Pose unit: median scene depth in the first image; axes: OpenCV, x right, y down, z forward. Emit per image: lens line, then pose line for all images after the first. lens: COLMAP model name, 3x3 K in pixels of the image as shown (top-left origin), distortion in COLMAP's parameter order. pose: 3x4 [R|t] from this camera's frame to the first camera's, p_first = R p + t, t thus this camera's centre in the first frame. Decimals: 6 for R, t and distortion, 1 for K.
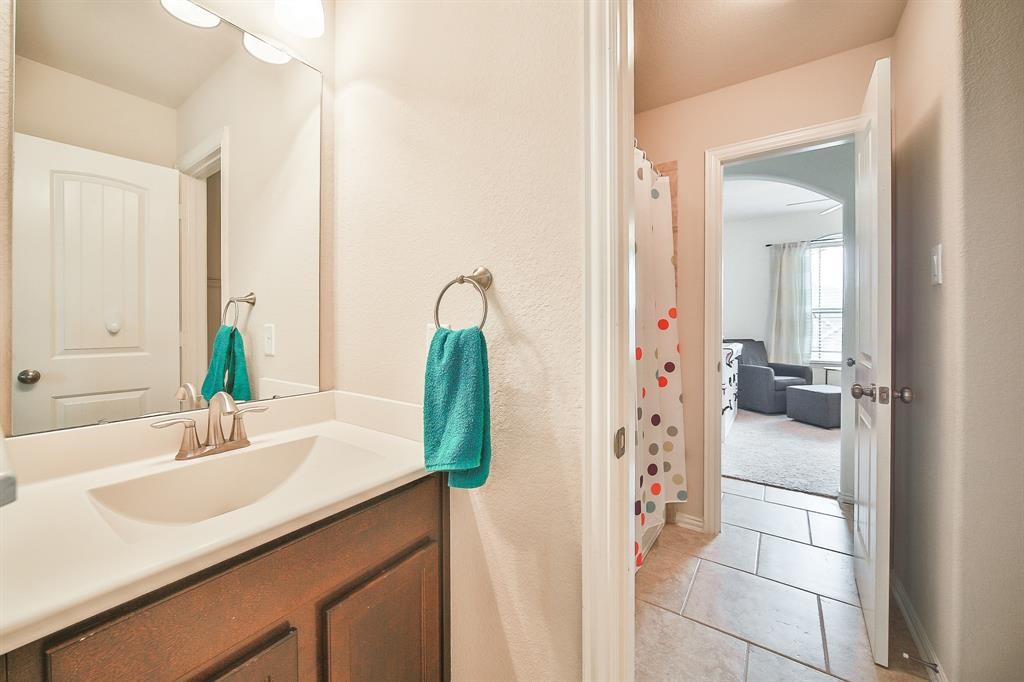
lens RADIAL K [[379.8, 0, 513.4], [0, 379.8, 327.4], [0, 0, 1]] dist [-0.010637, 0.000154]
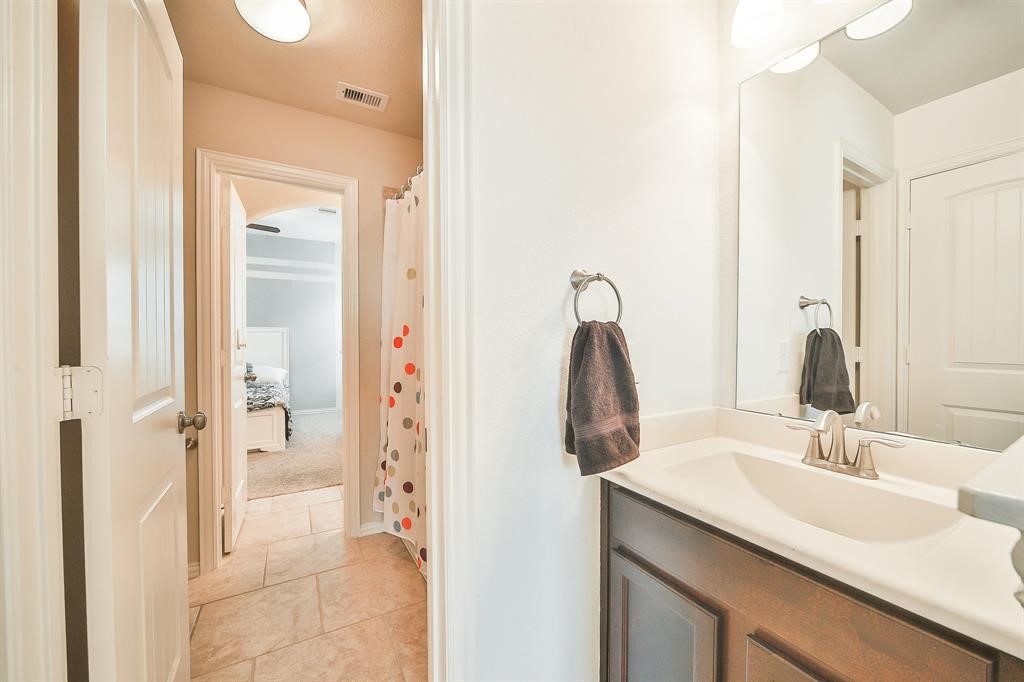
lens RADIAL K [[381.8, 0, 504.4], [0, 381.8, 343.0], [0, 0, 1]] dist [-0.012876, 0.000034]
pose [[-0.434800, 0.014414, -0.900412, 0.747944], [-0.004505, 0.999825, 0.018180, -0.016596], [0.900516, 0.011961, -0.434659, 1.056515]]
